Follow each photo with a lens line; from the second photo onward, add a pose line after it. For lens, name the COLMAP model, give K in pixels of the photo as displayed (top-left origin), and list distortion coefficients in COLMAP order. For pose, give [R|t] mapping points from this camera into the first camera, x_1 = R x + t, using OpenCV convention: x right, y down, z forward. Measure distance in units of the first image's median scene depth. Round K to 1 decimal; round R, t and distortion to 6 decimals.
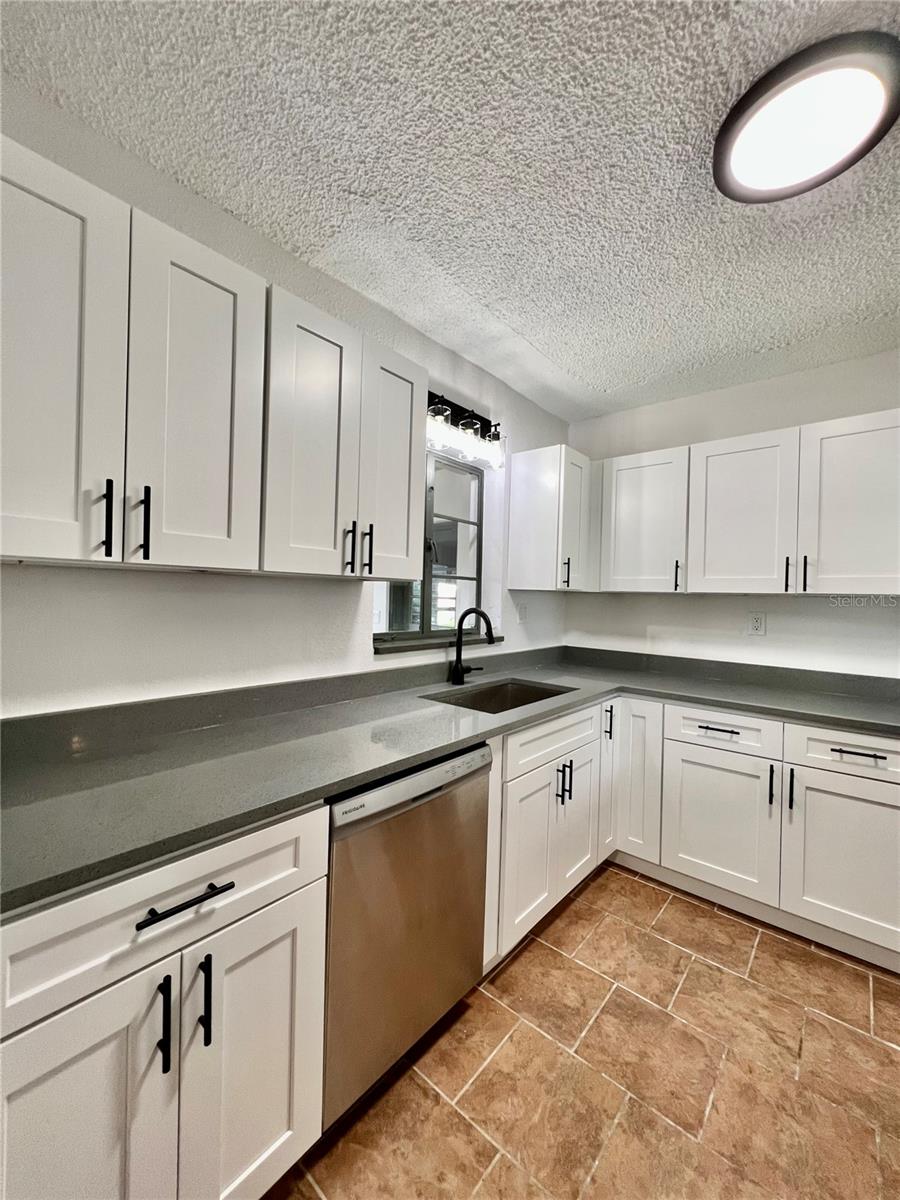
lens RADIAL K [[475.8, 0, 454.4], [0, 475.8, 597.3], [0, 0, 1]] dist [0.000573, -0.000160]
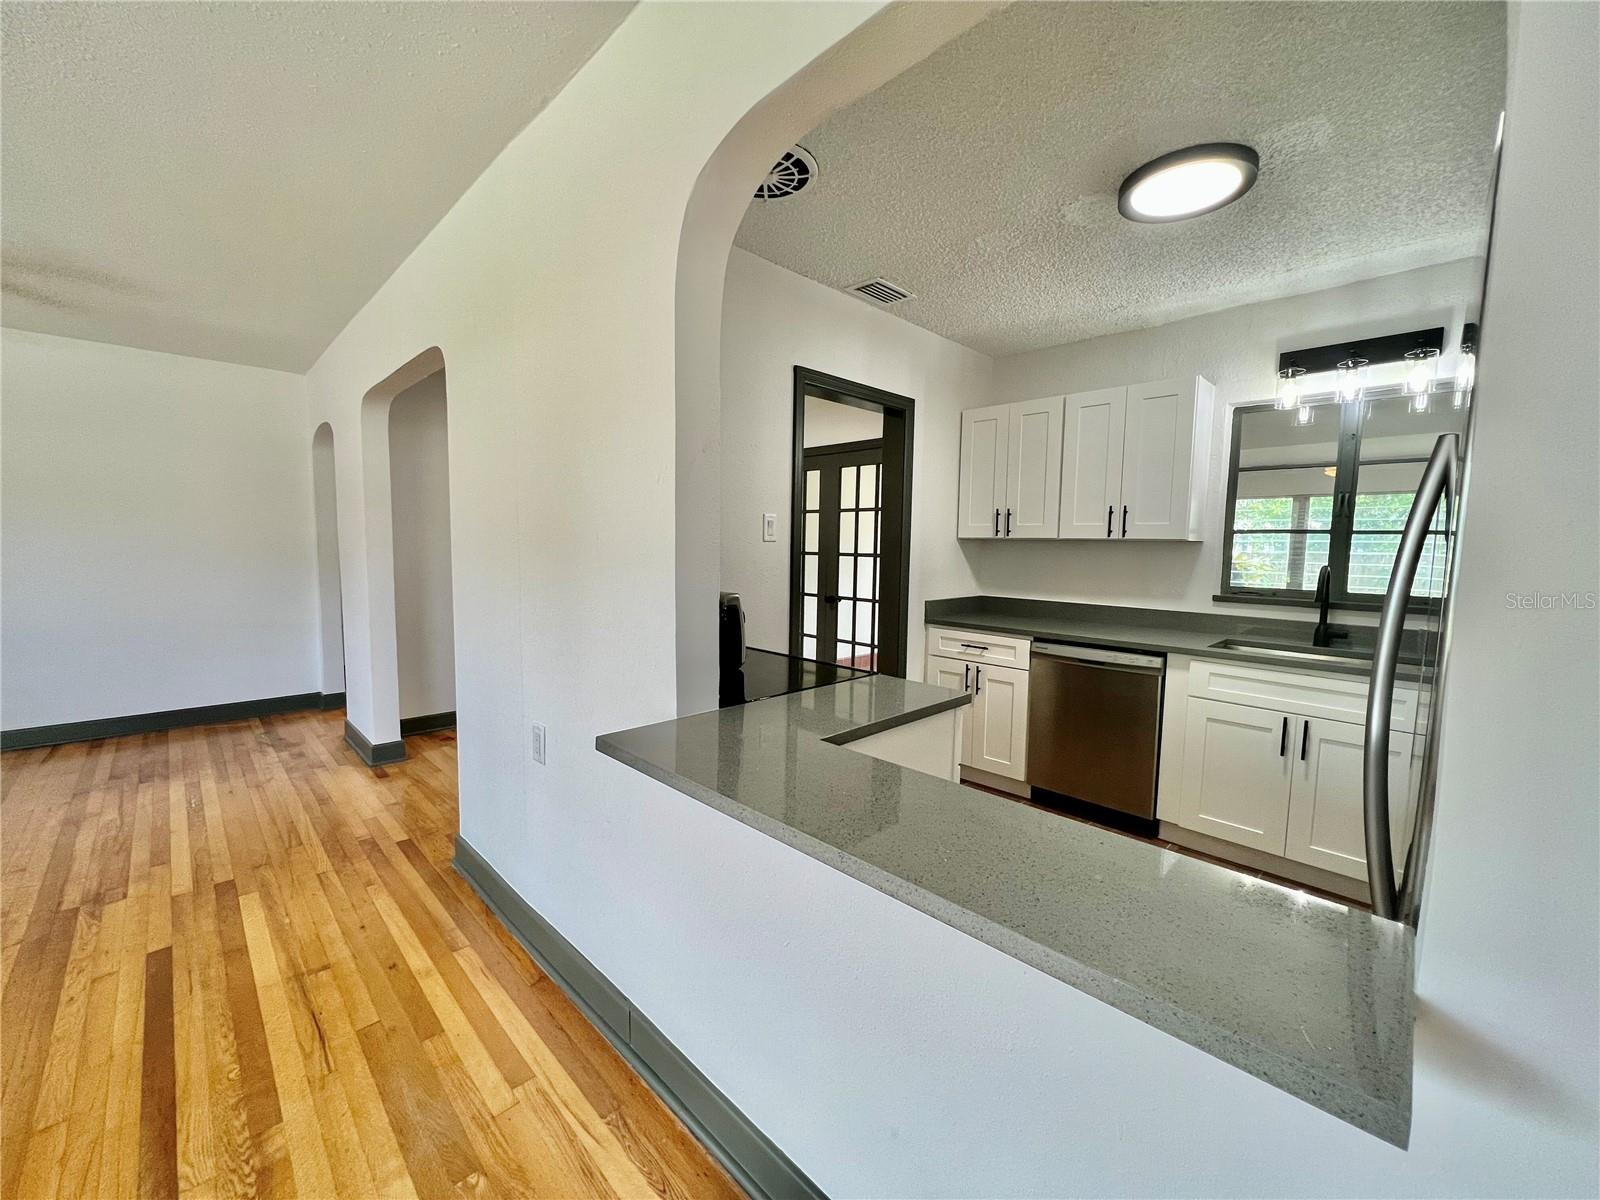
lens RADIAL K [[634.4, 0, 799.3], [0, 634.4, 596.5], [0, 0, 1]] dist [0.000573, -0.000160]
pose [[-0.090395, 0.048628, -0.994718, 1.825233], [-0.032906, 0.998116, 0.051784, 0.069133], [0.995362, 0.037413, -0.088624, 0.108027]]
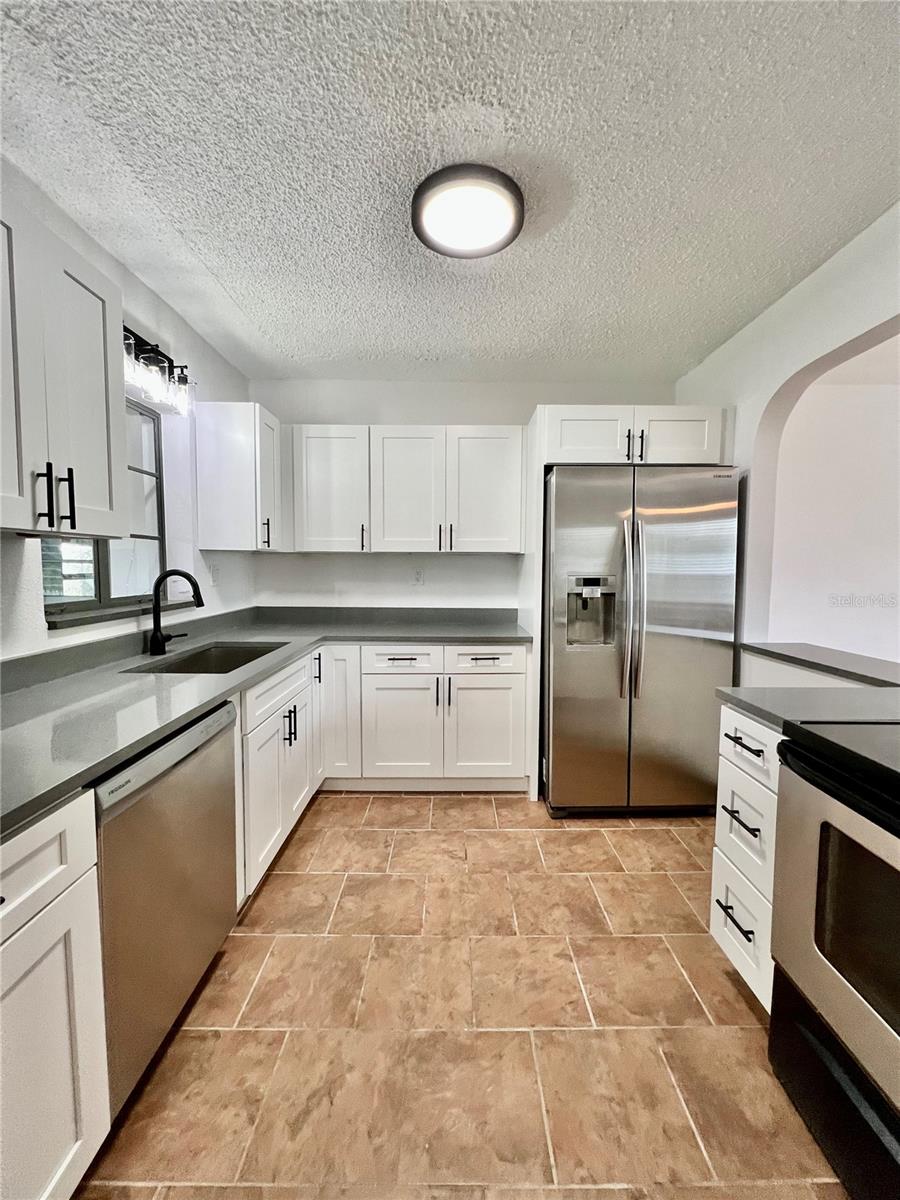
lens RADIAL K [[475.8, 0, 452.5], [0, 475.8, 597.2], [0, 0, 1]] dist [0.000573, -0.000160]
pose [[0.761074, -0.065868, 0.645312, -0.195720], [0.015502, 0.996394, 0.083420, 0.009550], [-0.648480, -0.053485, 0.759350, -0.062909]]
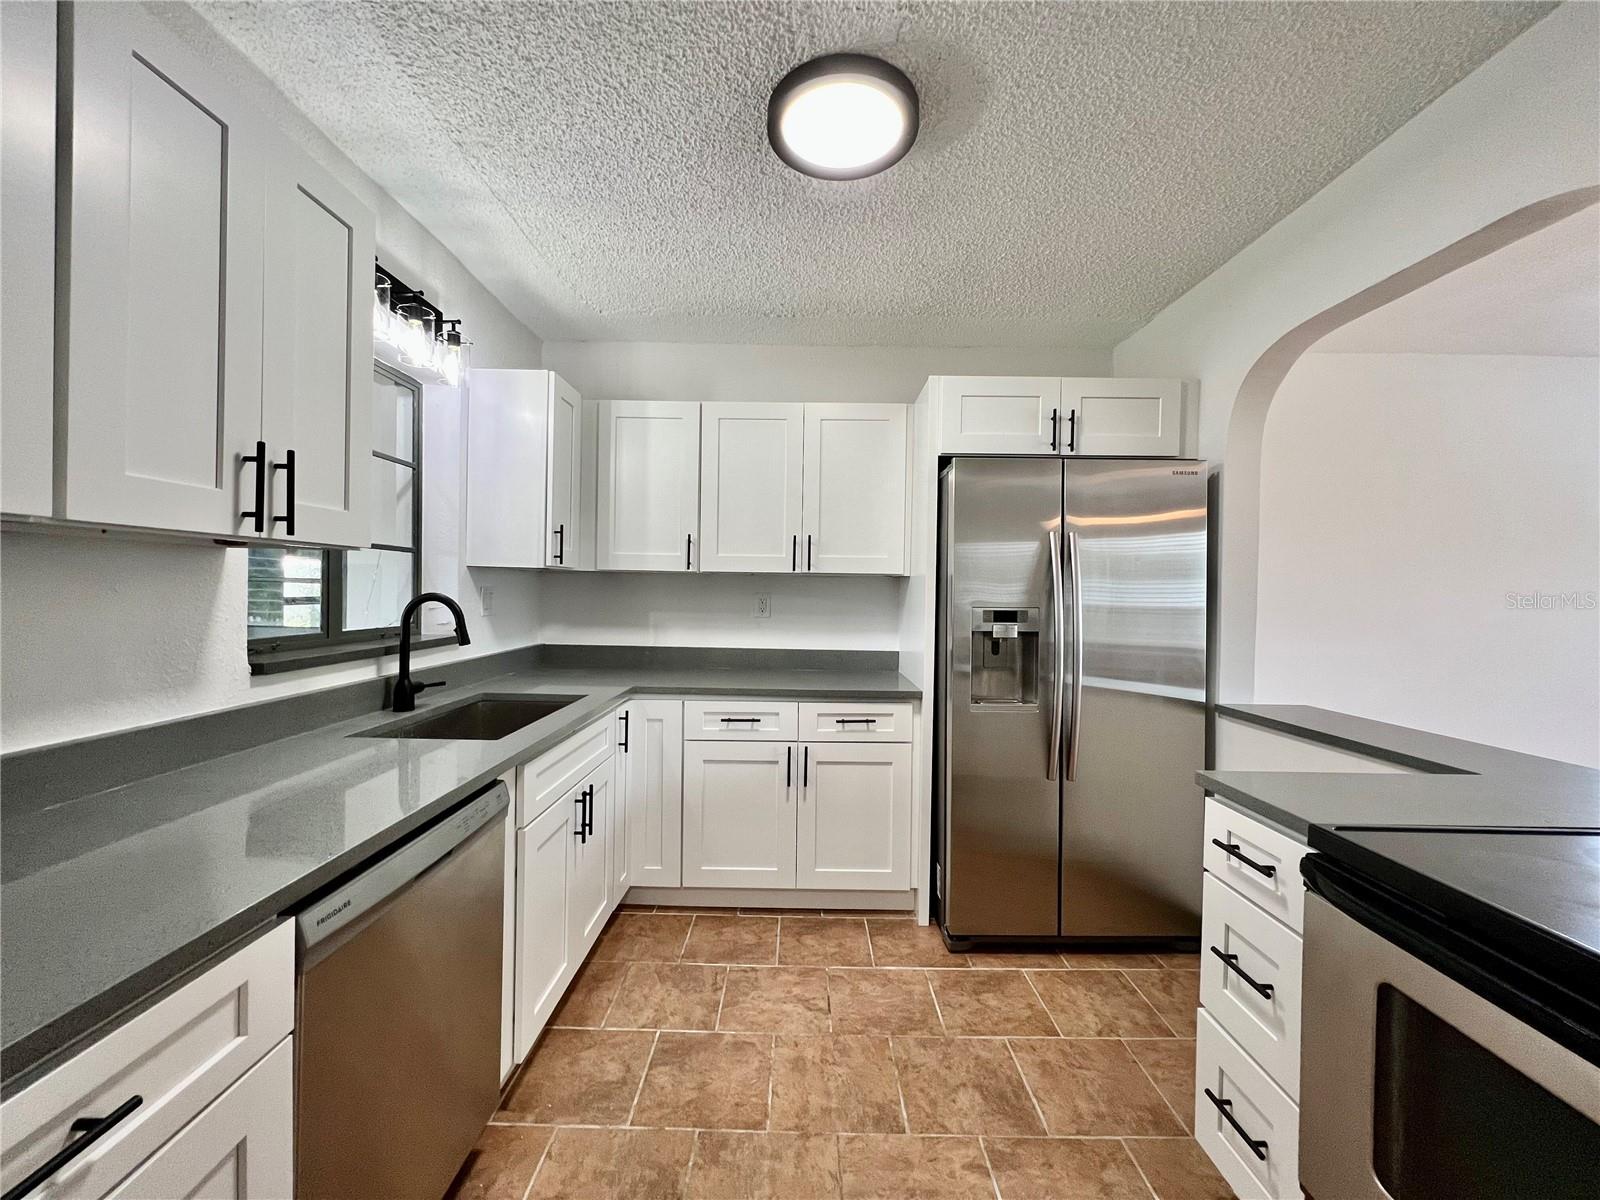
lens RADIAL K [[634.4, 0, 795.5], [0, 634.4, 597.7], [0, 0, 1]] dist [0.000573, -0.000160]
pose [[0.768361, -0.021548, 0.639654, -0.181401], [0.004900, 0.999602, 0.027787, 0.009258], [-0.639998, -0.018216, 0.768161, -0.010942]]
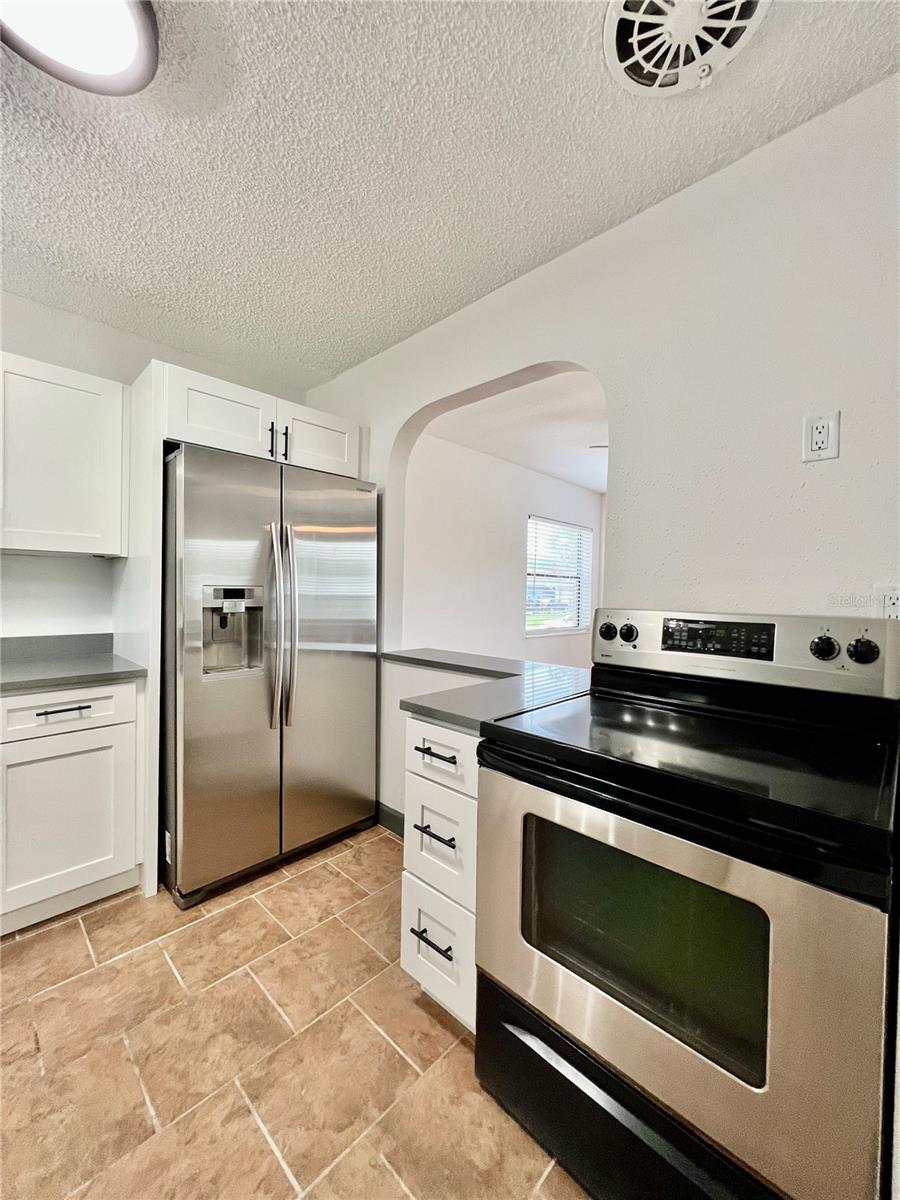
lens RADIAL K [[475.8, 0, 449.2], [0, 475.8, 597.6], [0, 0, 1]] dist [0.000573, -0.000160]
pose [[0.067265, -0.038293, 0.997000, -0.082616], [-0.015897, 0.999095, 0.039446, 0.044966], [-0.997608, -0.018503, 0.066595, 0.149513]]
